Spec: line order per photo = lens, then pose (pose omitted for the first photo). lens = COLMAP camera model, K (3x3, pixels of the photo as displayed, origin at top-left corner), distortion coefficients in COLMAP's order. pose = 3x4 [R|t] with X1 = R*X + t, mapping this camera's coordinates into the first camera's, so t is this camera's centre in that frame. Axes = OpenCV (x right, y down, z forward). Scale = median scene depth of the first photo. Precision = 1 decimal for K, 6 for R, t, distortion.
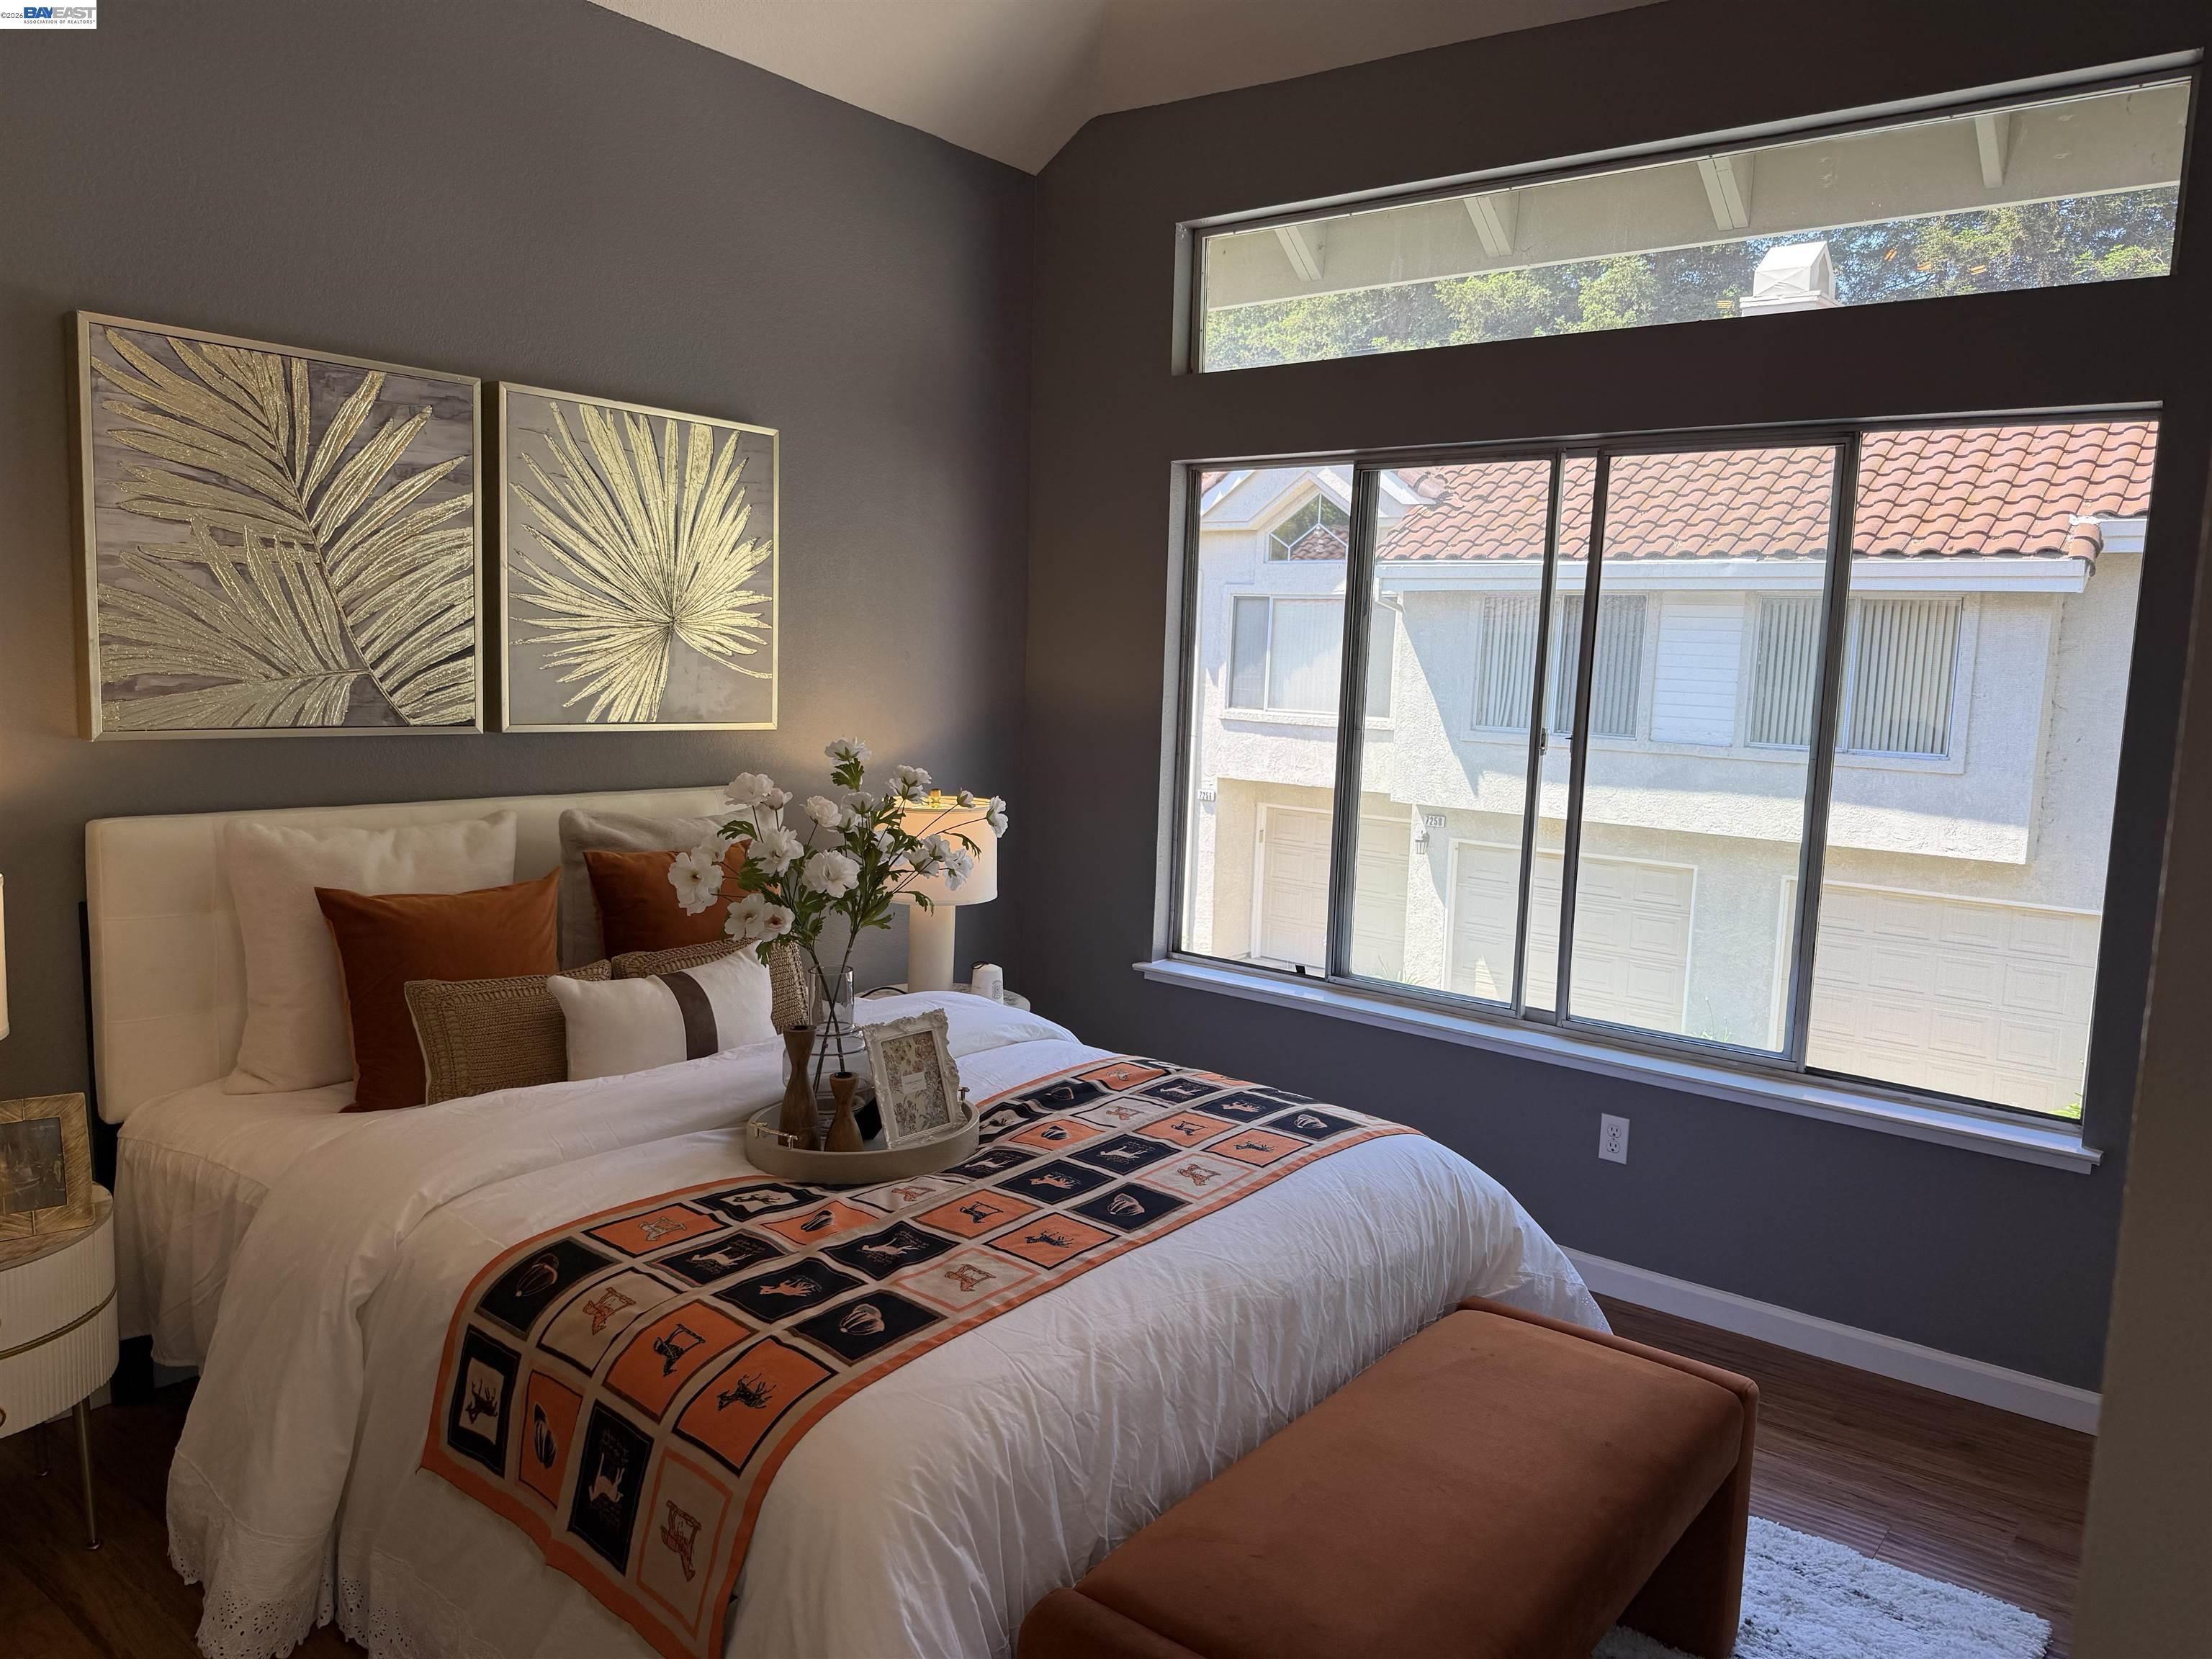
lens RADIAL K [[1555.4, 0, 1061.3], [0, 1555.4, 820.0], [0, 0, 1]] dist [0.027811, -0.038996]
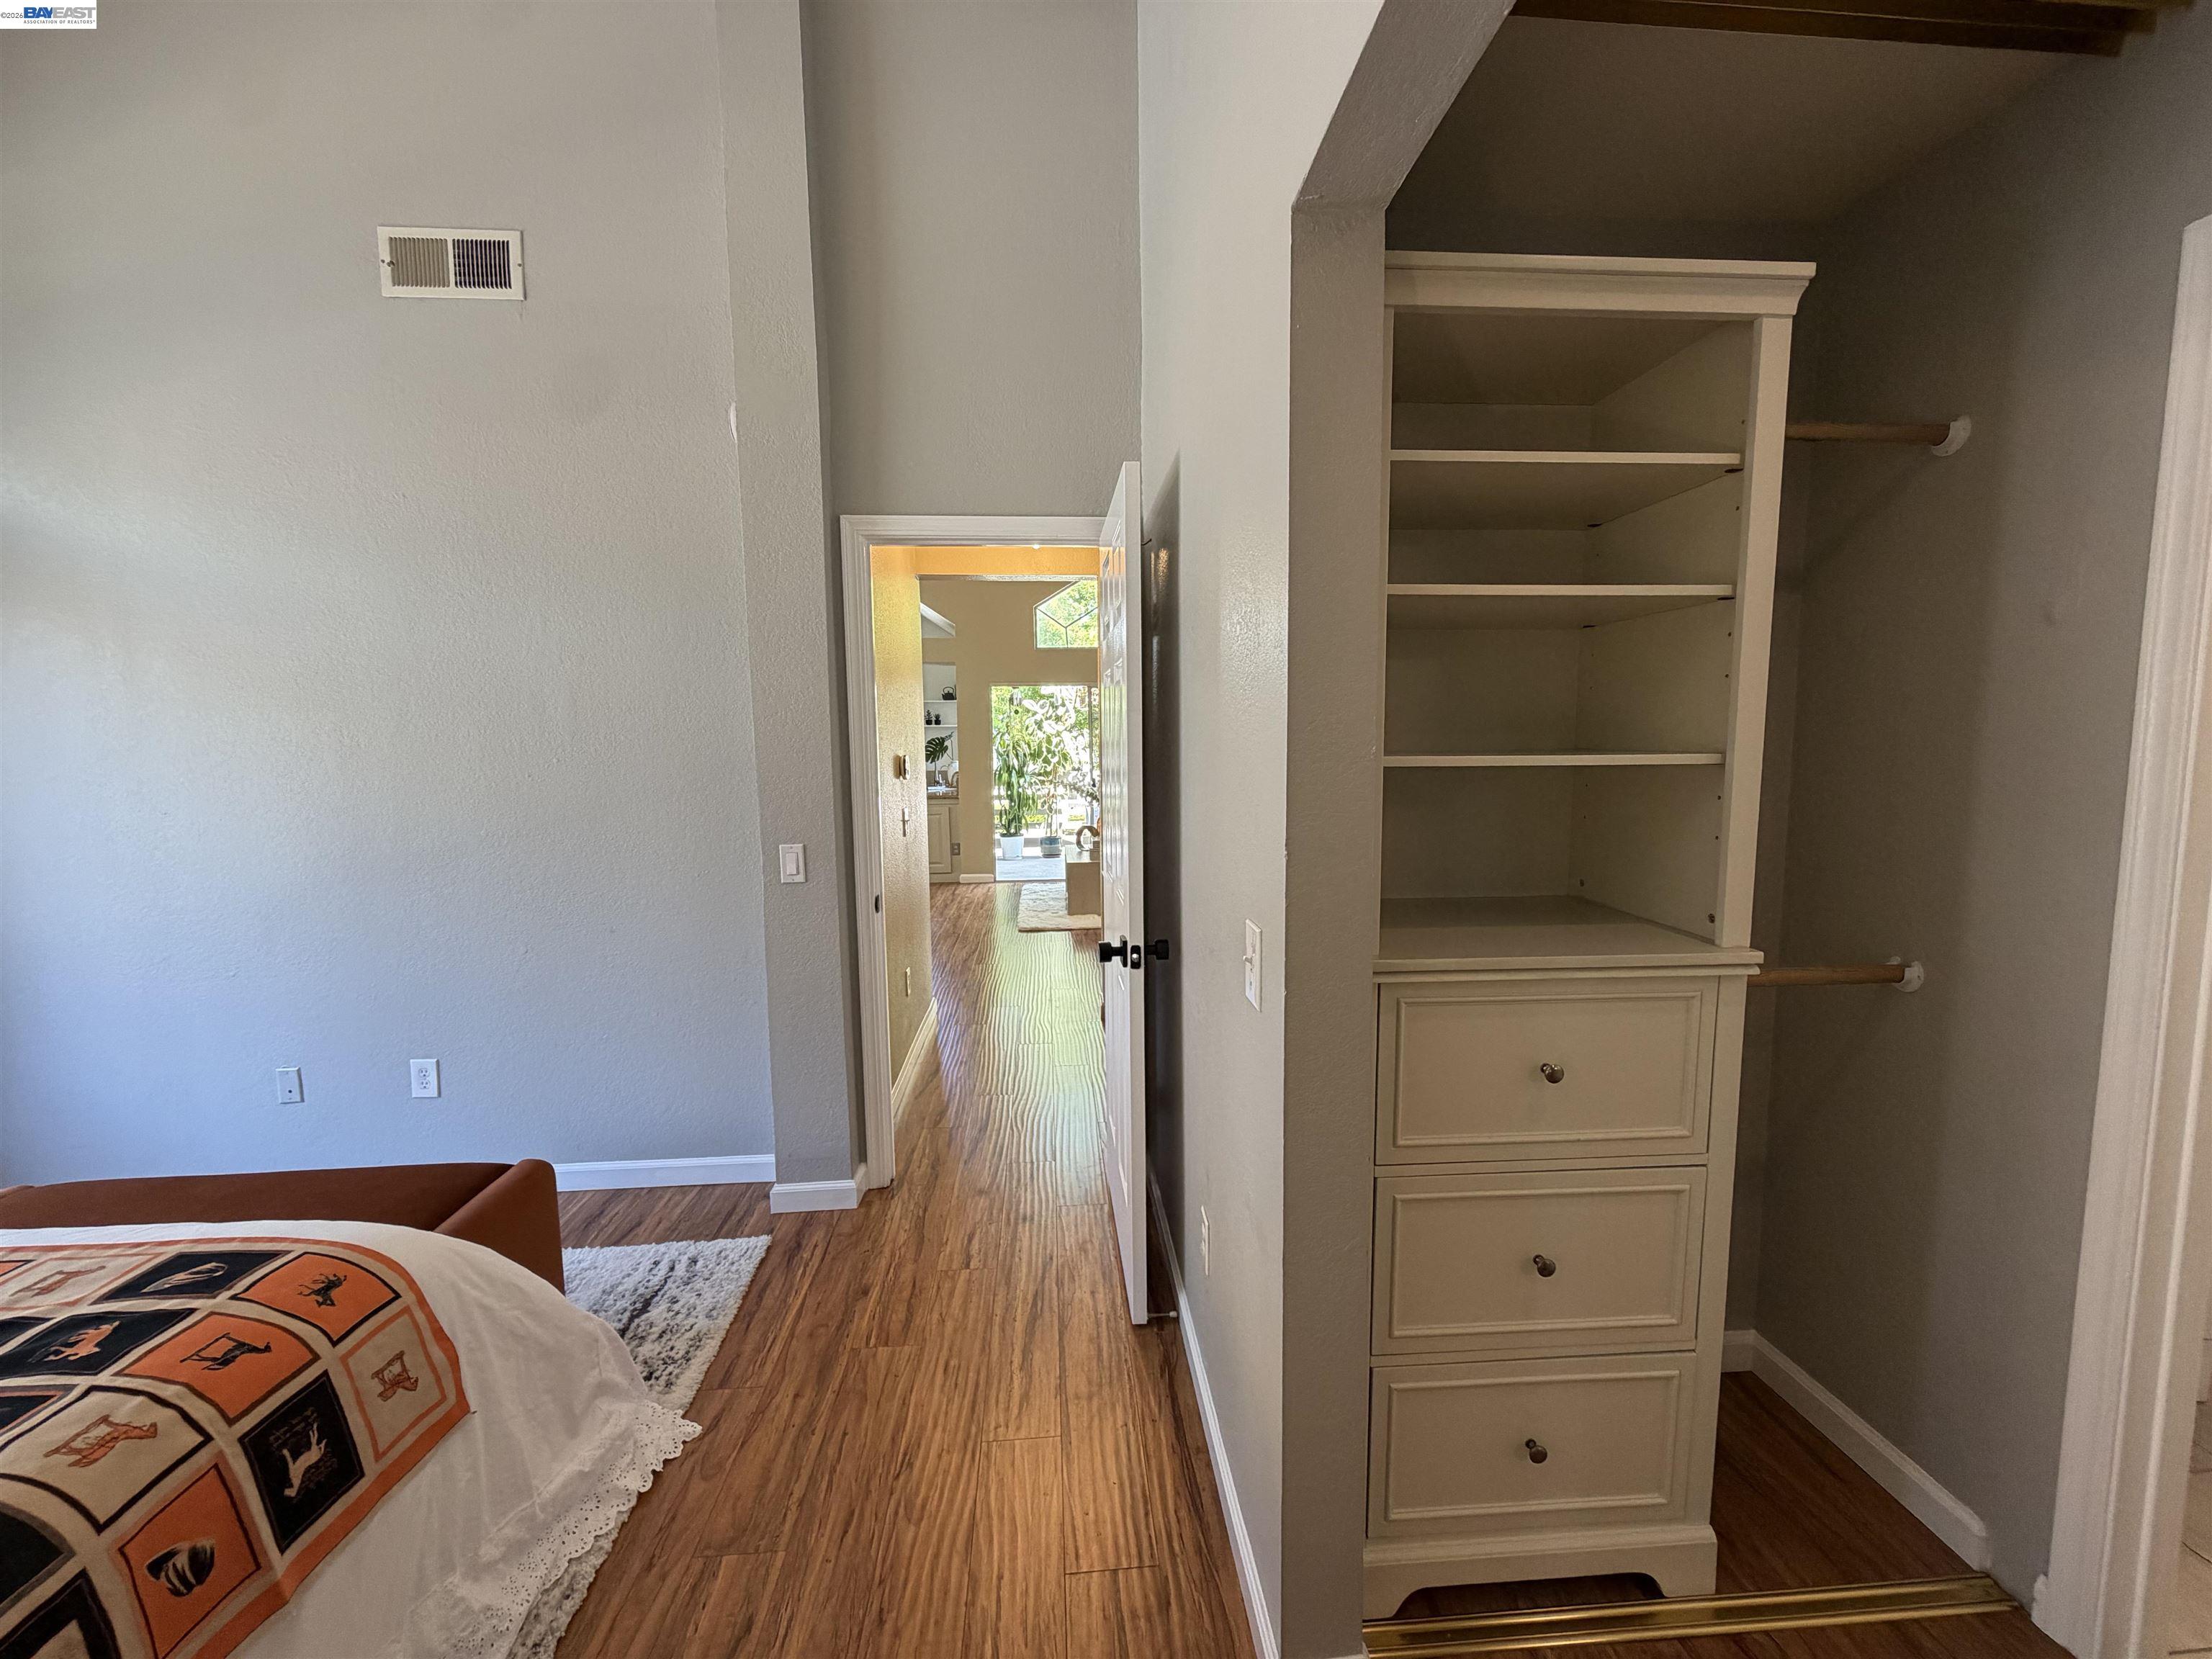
lens RADIAL K [[885.1, 0, 1106.0], [0, 885.1, 829.5], [0, 0, 1]] dist [0.001754, -0.000221]
pose [[-0.679365, -0.092139, 0.727993, -1.029740], [0.087112, 0.974943, 0.204688, -0.073221], [-0.728612, 0.202475, -0.654315, 0.872451]]
